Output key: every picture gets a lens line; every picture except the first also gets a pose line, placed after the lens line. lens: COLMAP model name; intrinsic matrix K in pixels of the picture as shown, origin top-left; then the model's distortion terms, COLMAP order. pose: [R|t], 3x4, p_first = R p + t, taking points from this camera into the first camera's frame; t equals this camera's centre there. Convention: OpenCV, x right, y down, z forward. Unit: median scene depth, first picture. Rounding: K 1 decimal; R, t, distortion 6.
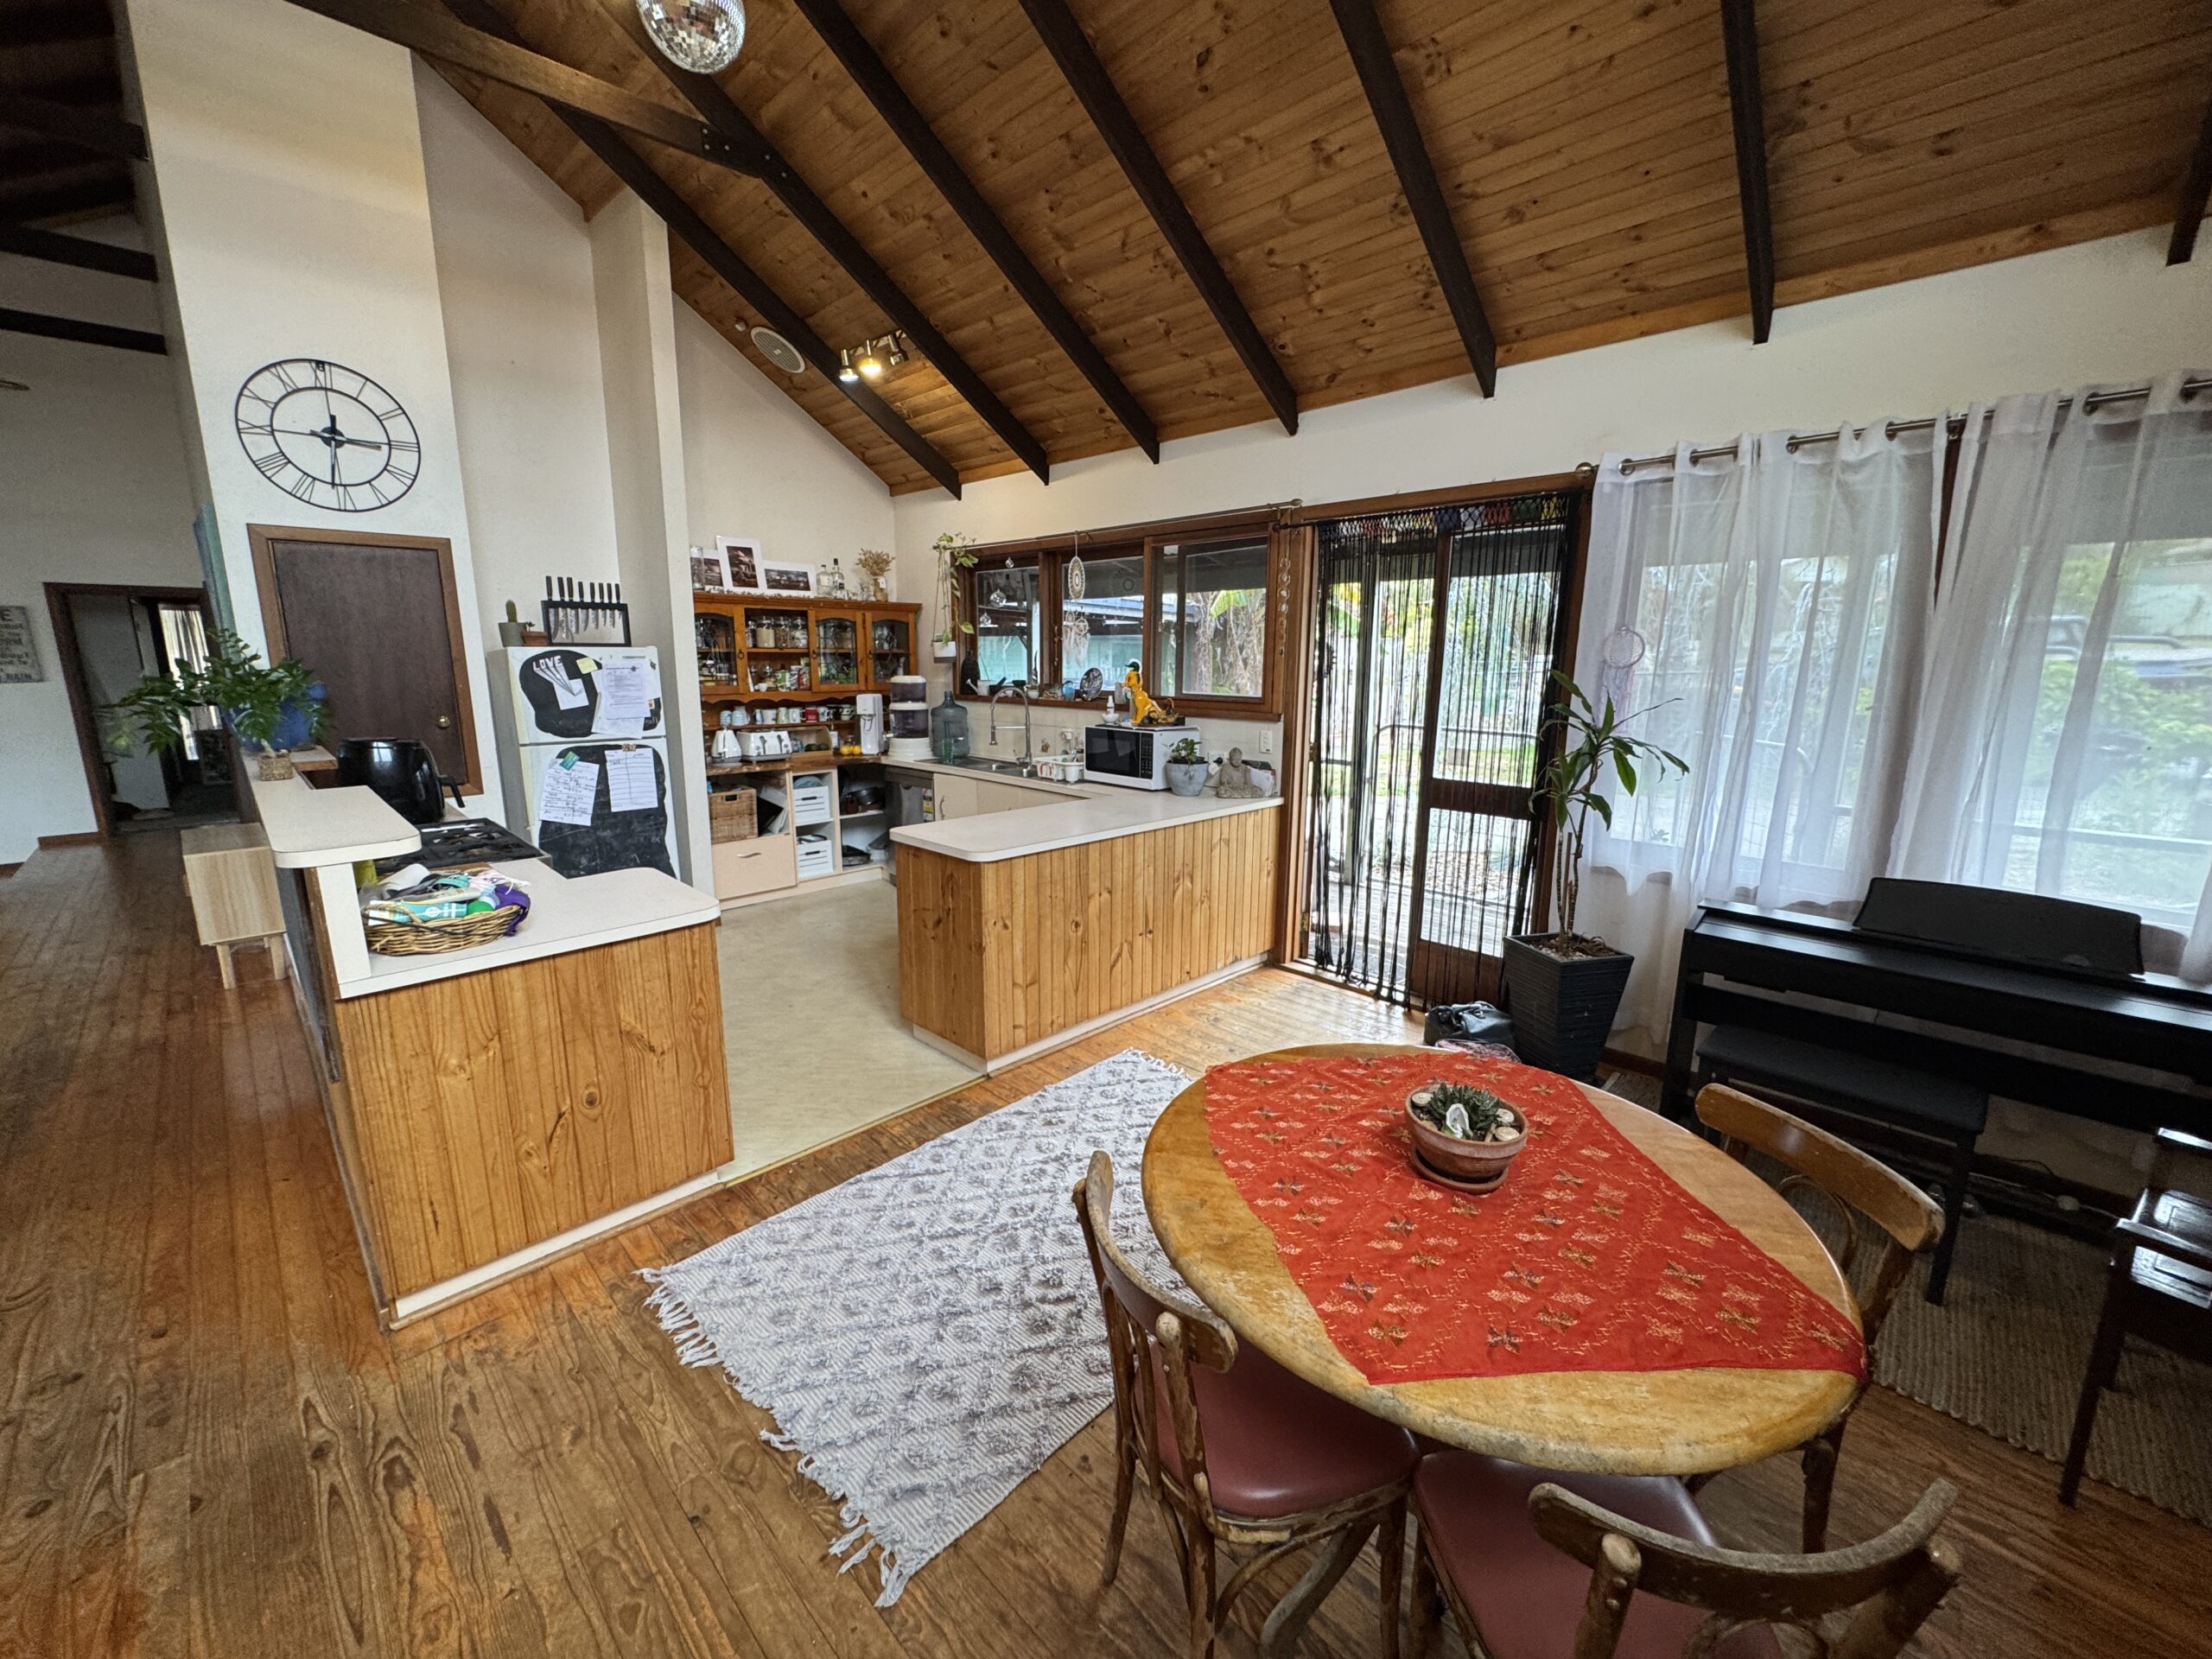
lens RADIAL K [[880.9, 0, 1106.1], [0, 880.9, 821.8], [0, 0, 1]] dist [0.000151, 0.000398]
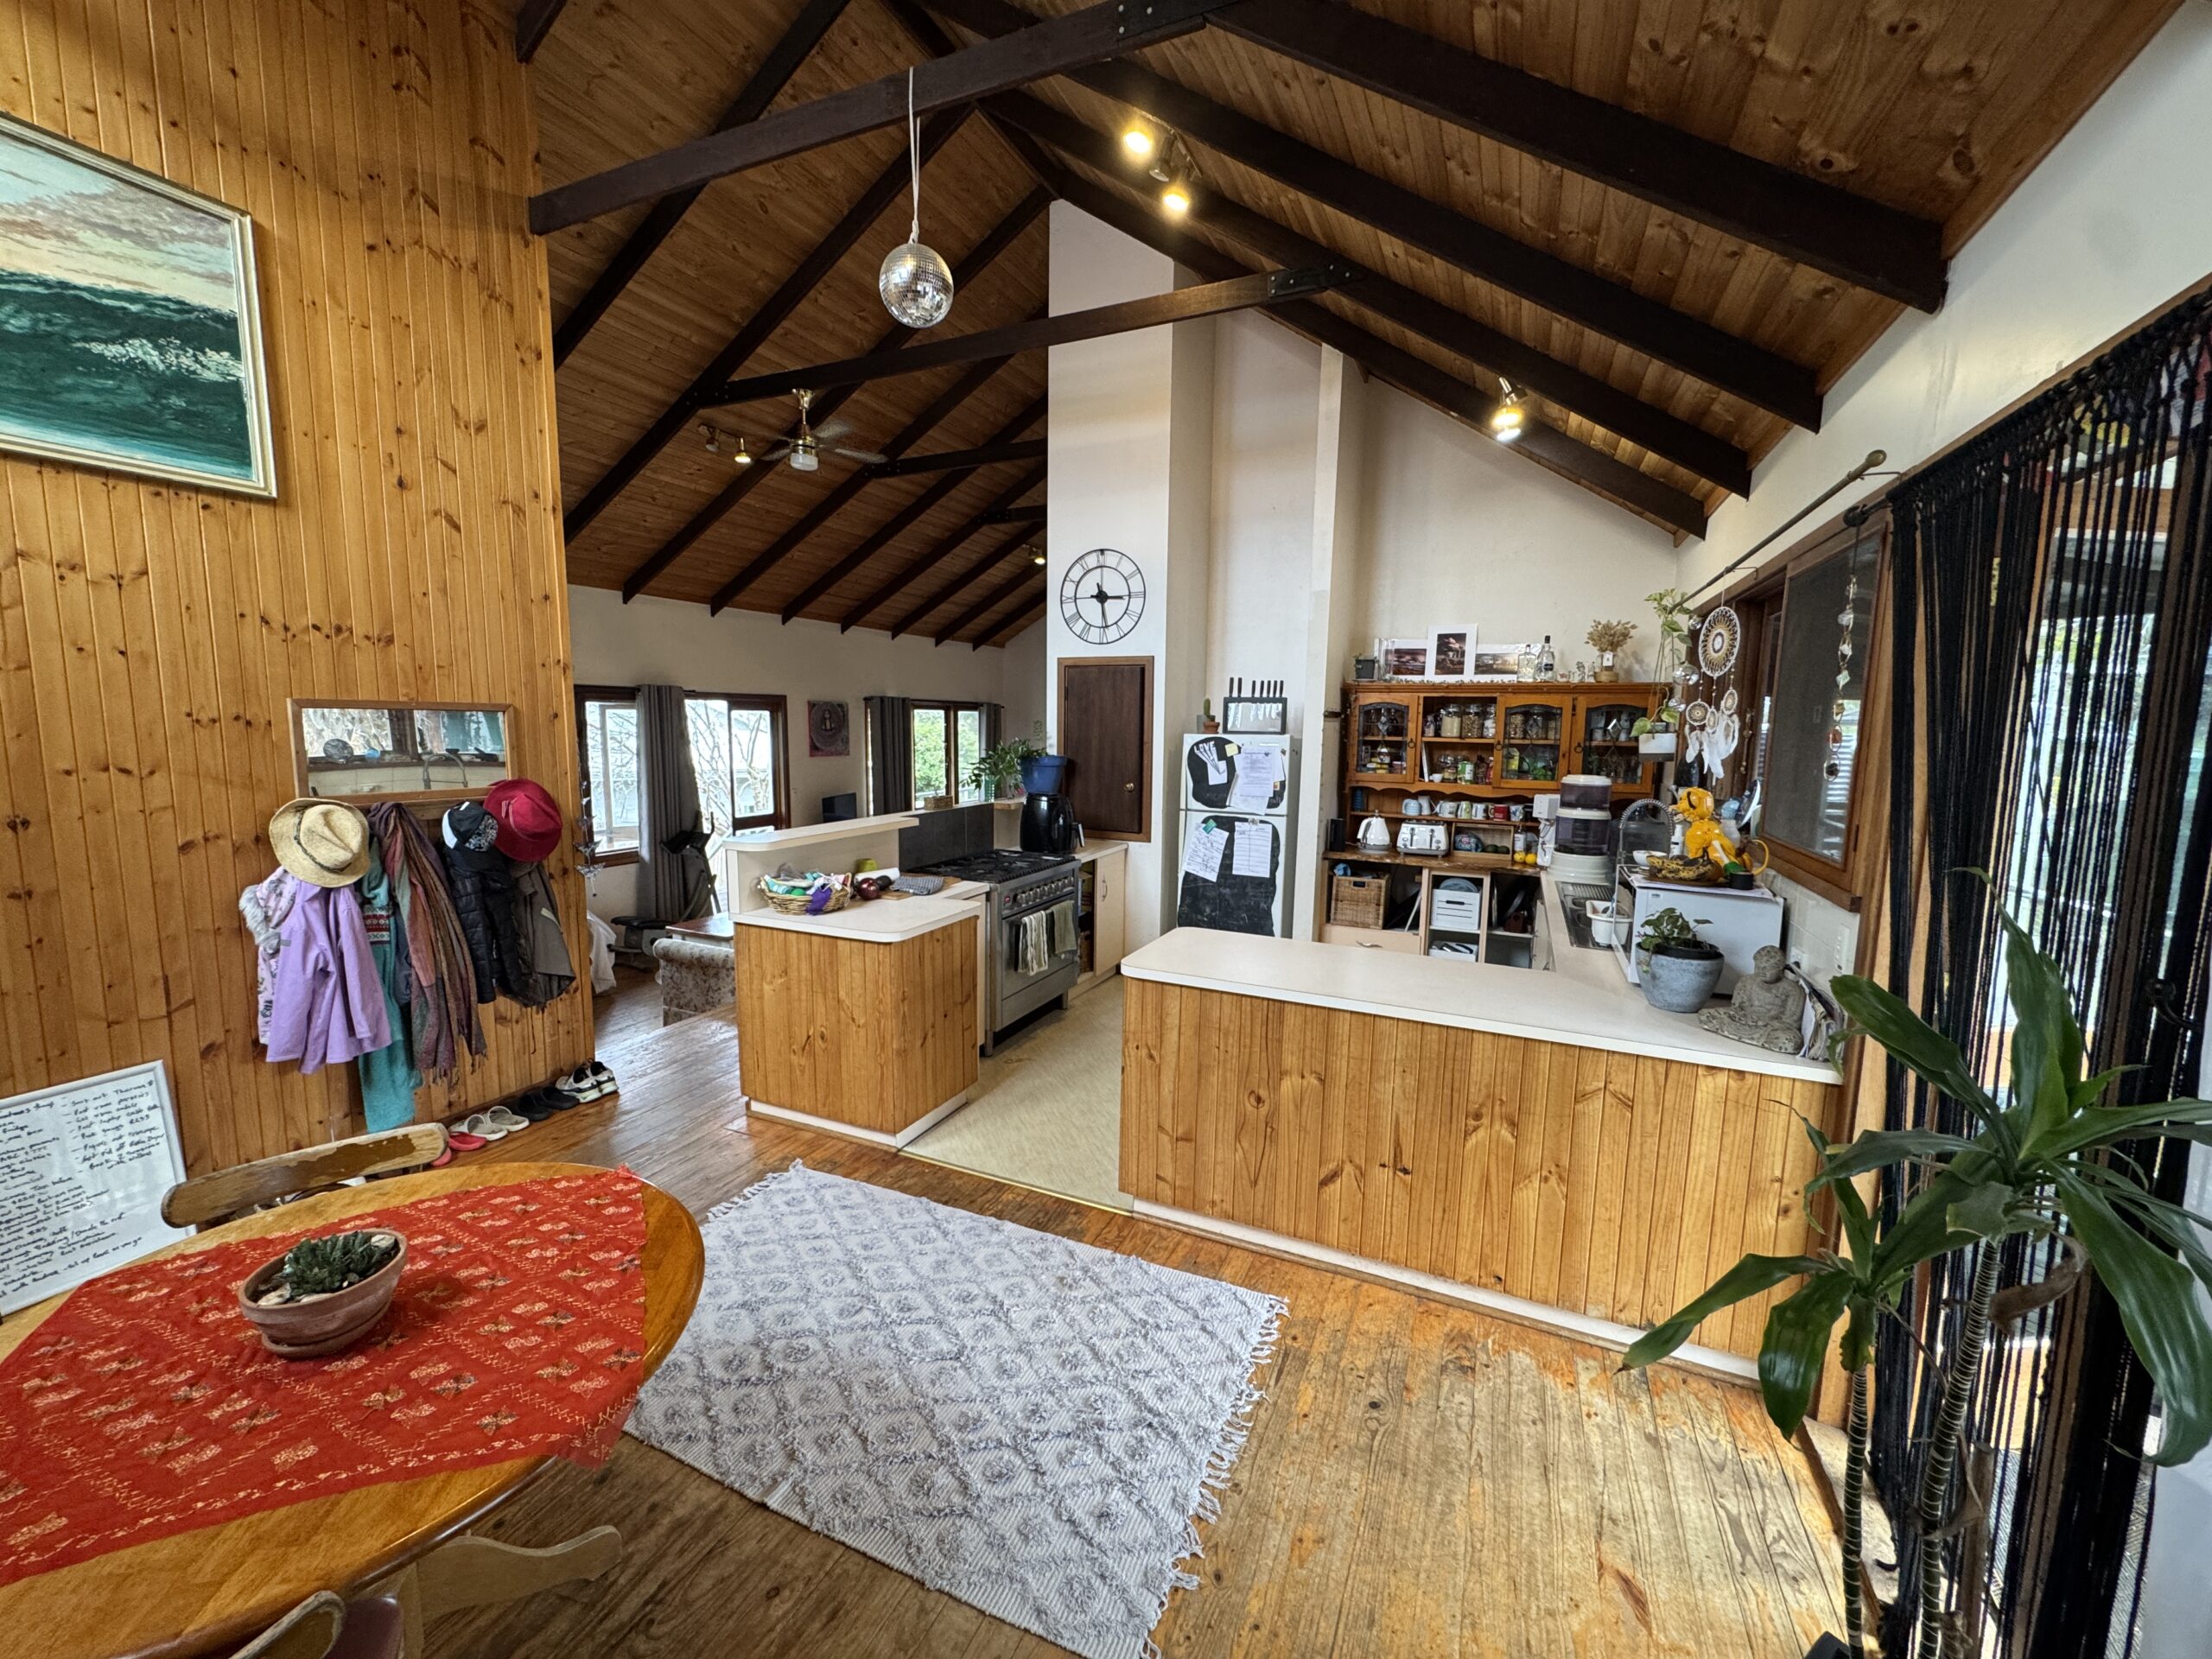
lens RADIAL K [[880.9, 0, 1106.1], [0, 880.9, 821.8], [0, 0, 1]] dist [0.000151, 0.000398]
pose [[0.342075, 0.108858, -0.933346, 0.477189], [-0.190846, 0.980614, 0.044426, -0.101675], [0.920088, 0.162928, 0.356219, 0.430923]]
